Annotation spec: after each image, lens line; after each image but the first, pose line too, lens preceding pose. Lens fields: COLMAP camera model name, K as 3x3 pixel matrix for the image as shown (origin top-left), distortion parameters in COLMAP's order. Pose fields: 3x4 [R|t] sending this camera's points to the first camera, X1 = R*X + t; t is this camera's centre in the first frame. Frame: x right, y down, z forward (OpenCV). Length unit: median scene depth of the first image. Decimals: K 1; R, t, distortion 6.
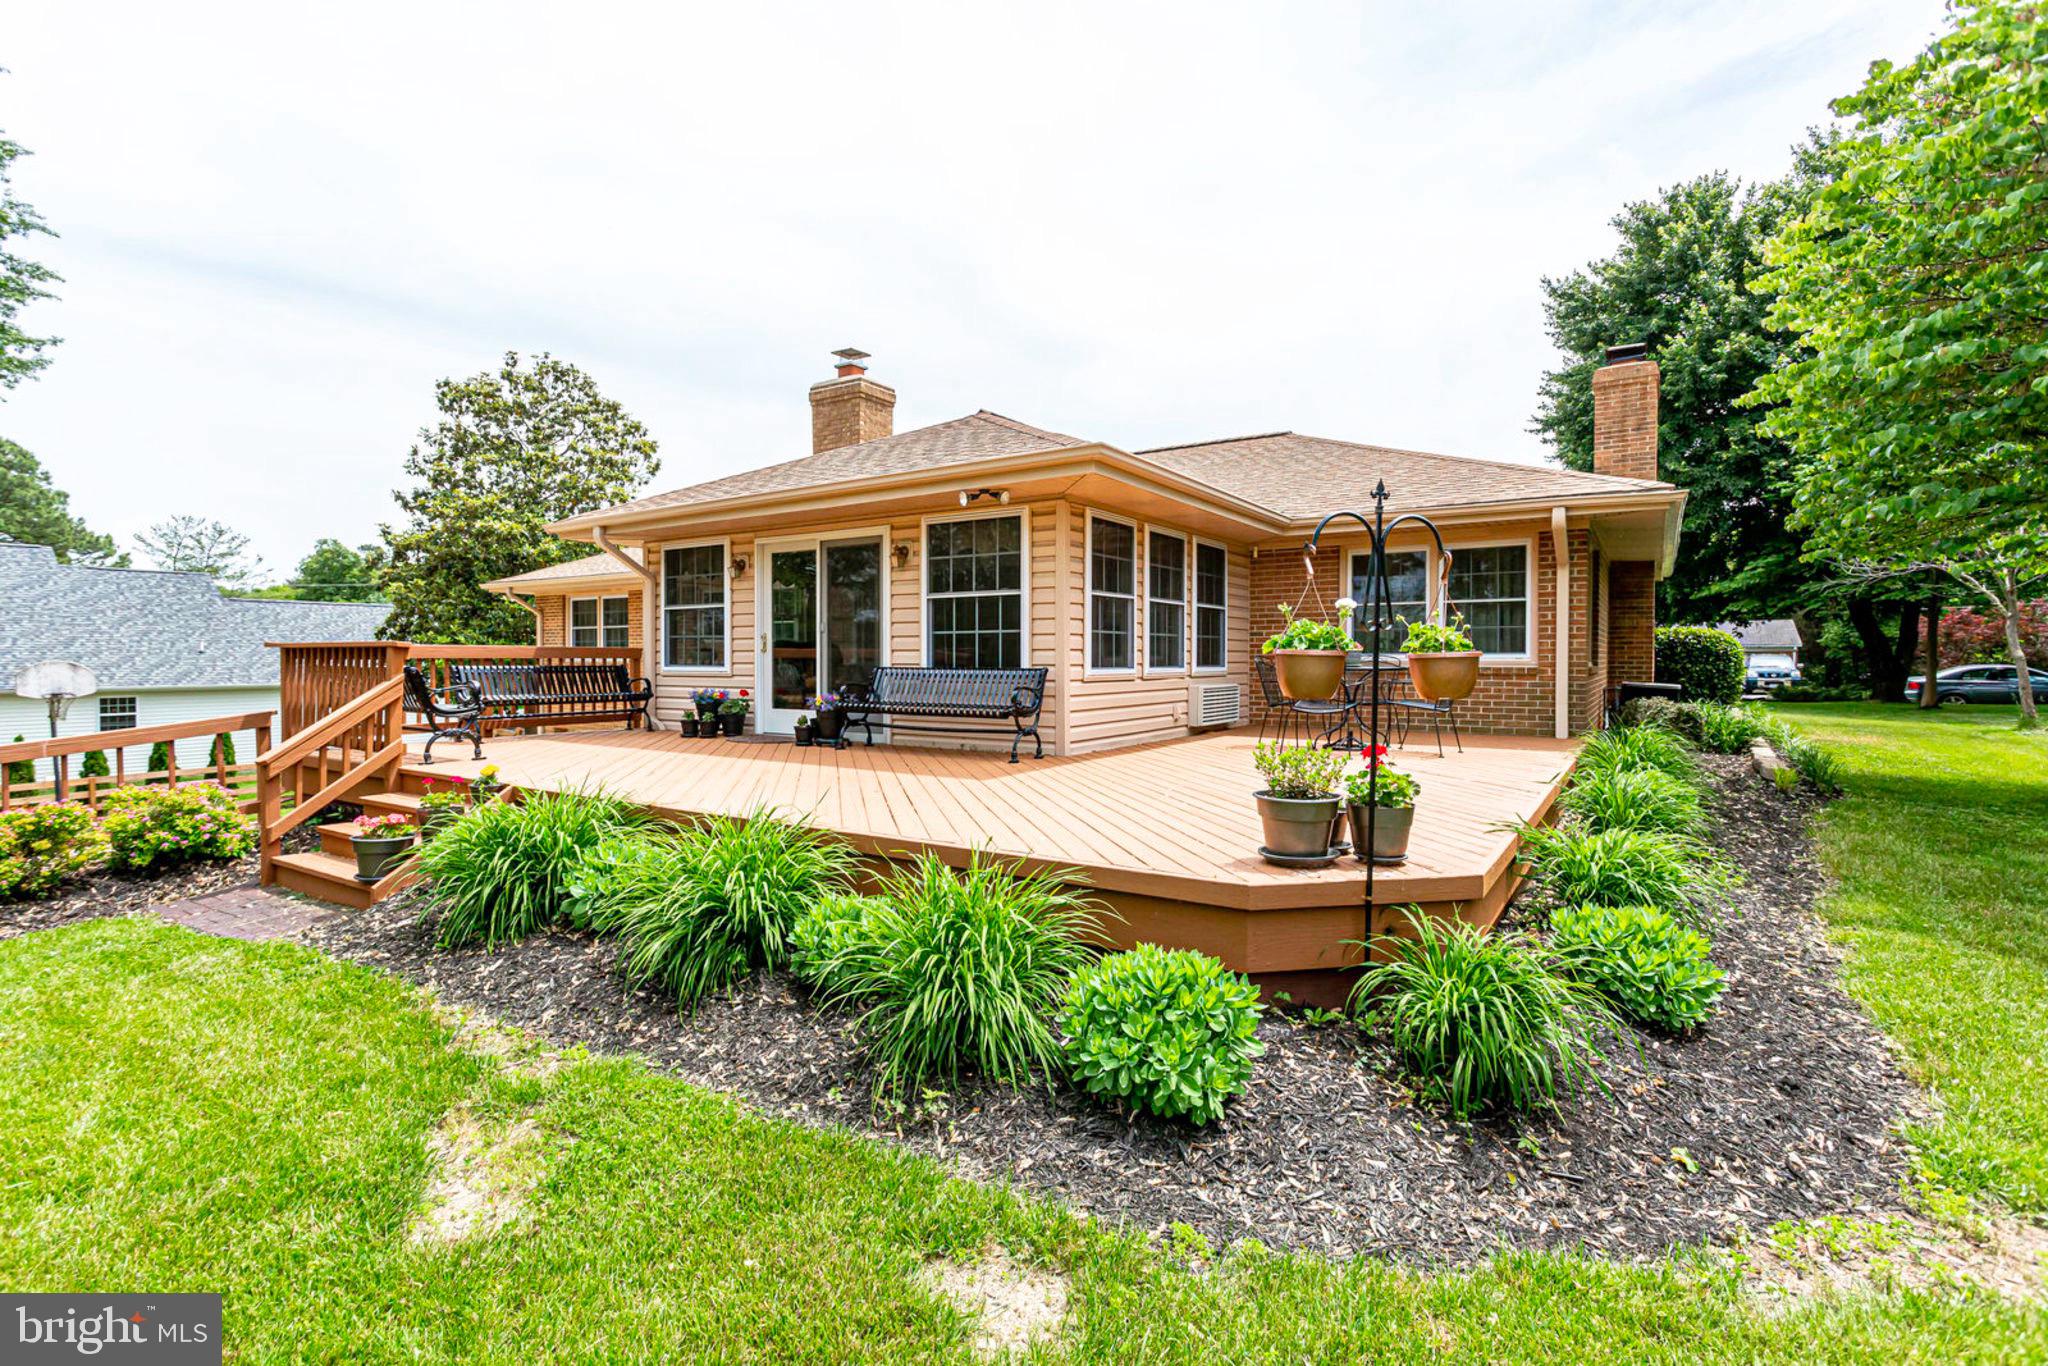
lens RADIAL K [[957.4, 0, 989.9], [0, 957.4, 695.1], [0, 0, 1]] dist [0.006127, 0.002296]
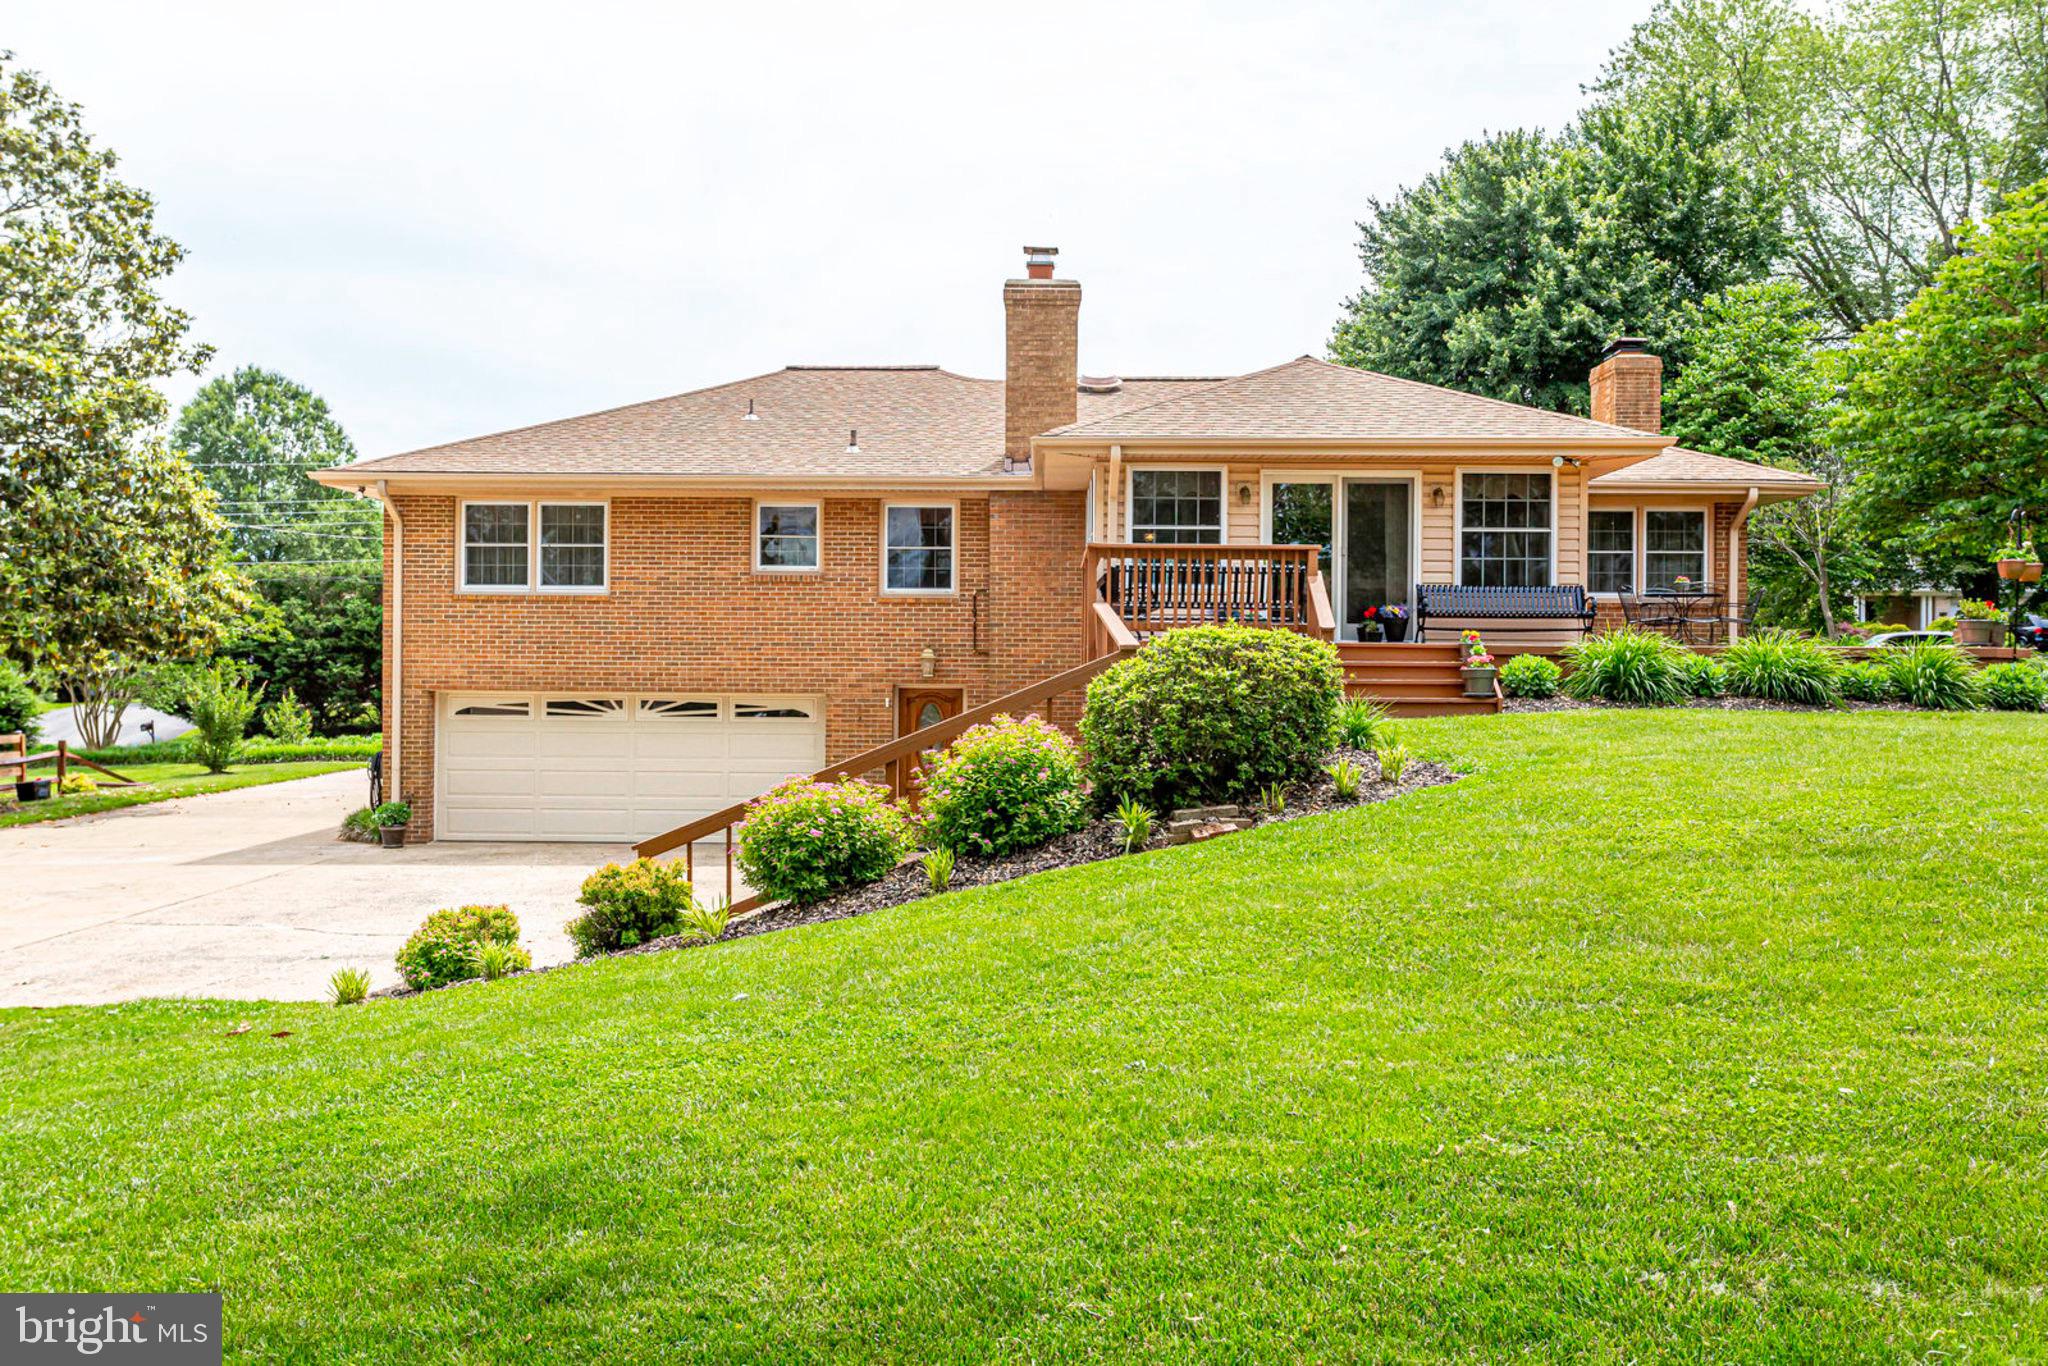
lens RADIAL K [[1831.4, 0, 1017.5], [0, 1831.4, 681.8], [0, 0, 1]] dist [-0.008938, -0.002798]
pose [[0.843107, 0.002469, 0.537740, -1.489337], [0.012524, 0.999628, -0.024225, 0.119820], [-0.537600, 0.027159, 0.842763, -0.577364]]
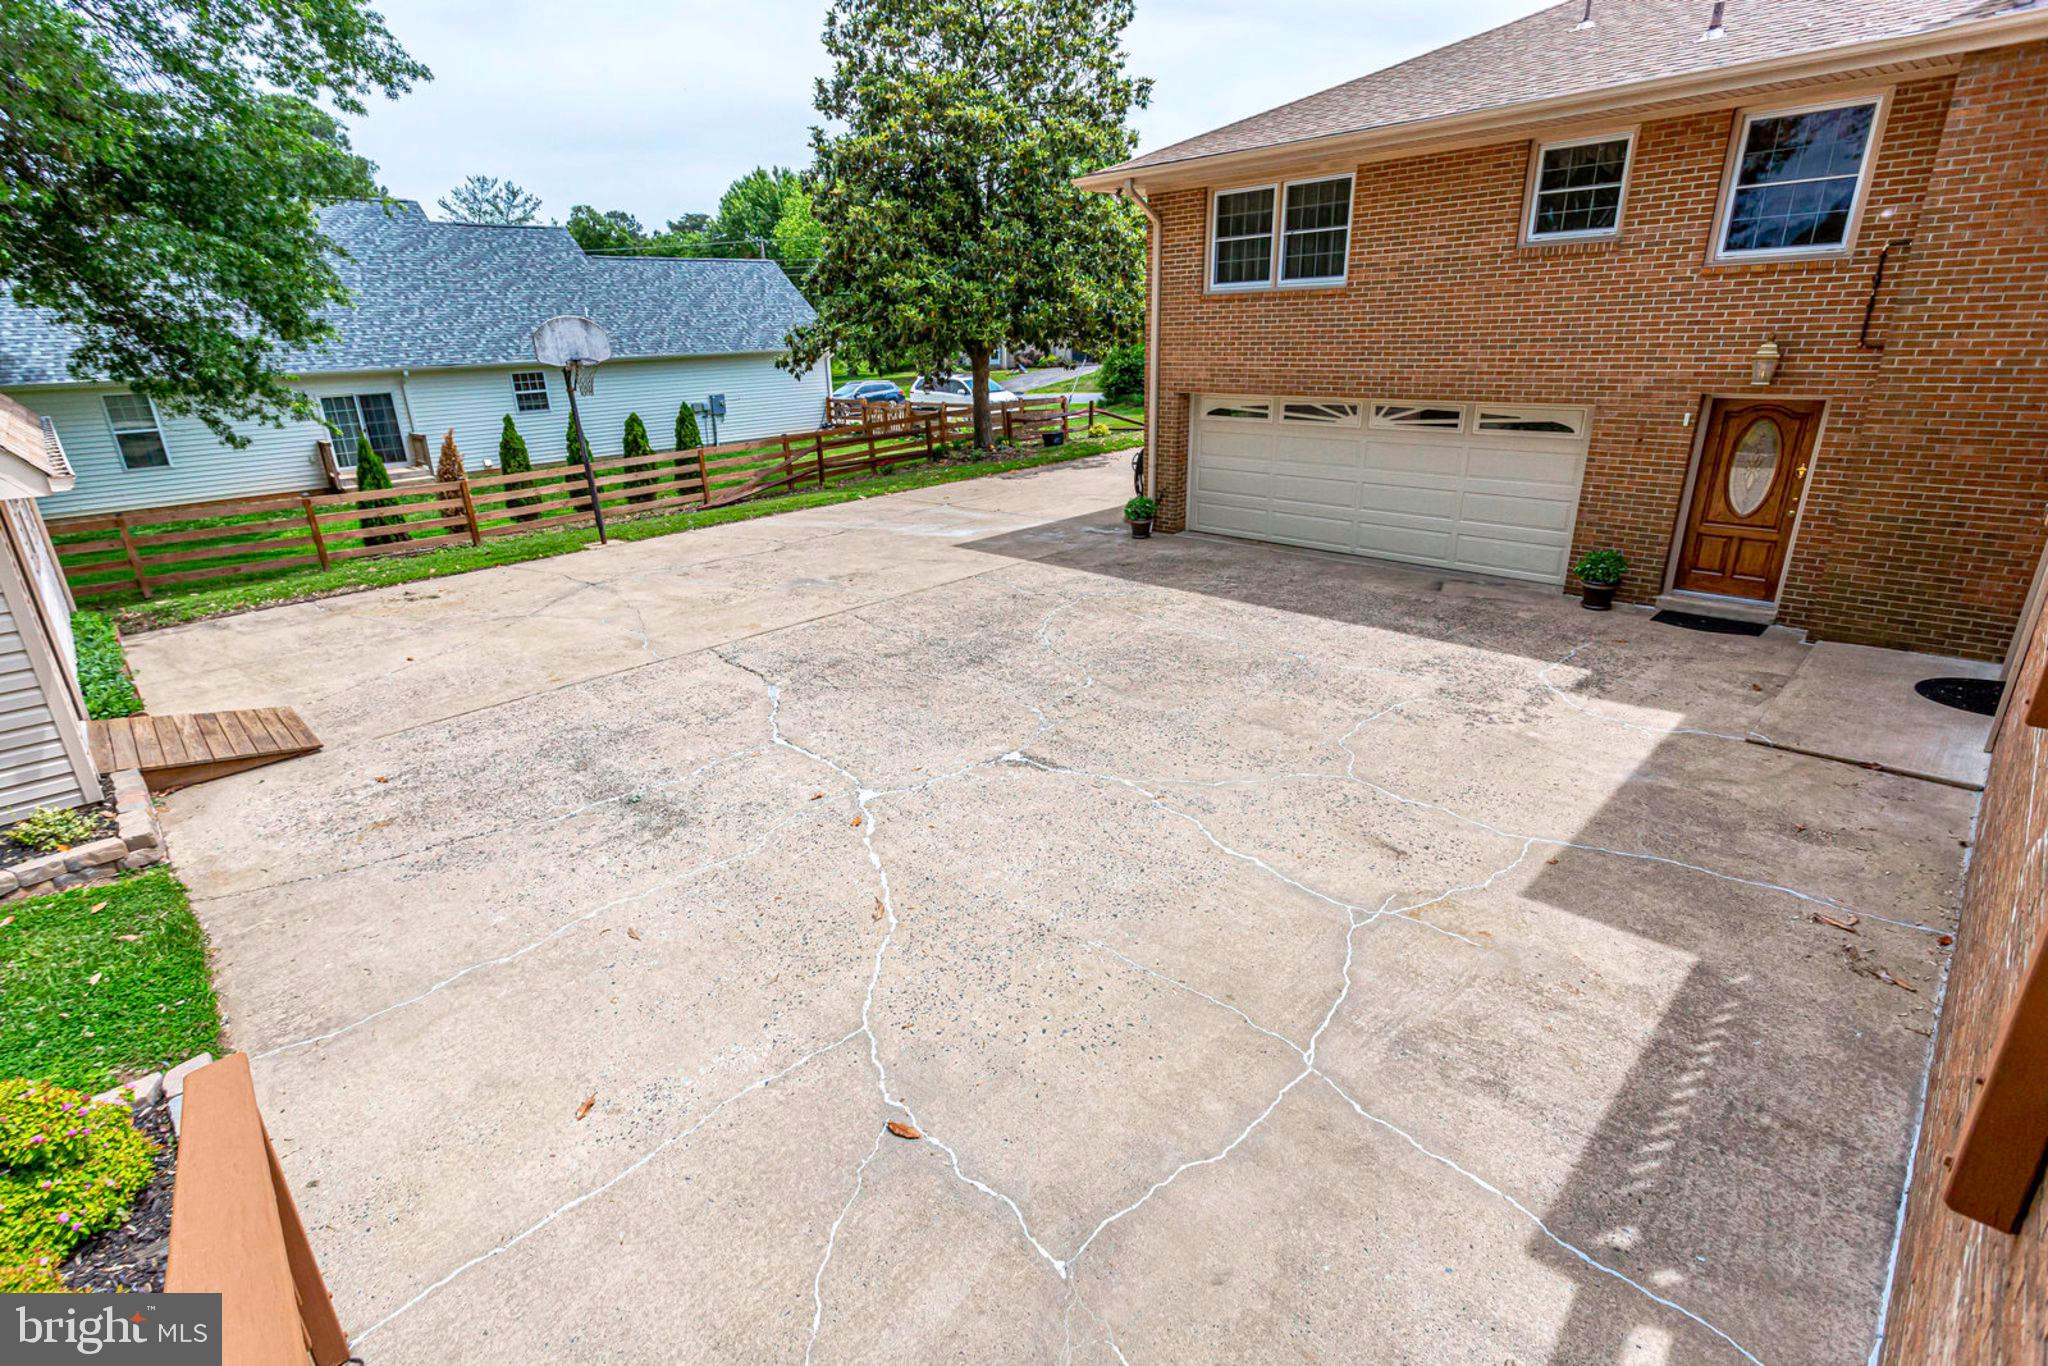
lens RADIAL K [[957.4, 0, 1011.2], [0, 957.4, 672.9], [0, 0, 1]] dist [0.006127, 0.002296]
pose [[0.980708, 0.035711, -0.192191, -0.806098], [0.025355, 0.951630, 0.306200, 0.018978], [0.193829, -0.305165, 0.932365, 0.450351]]
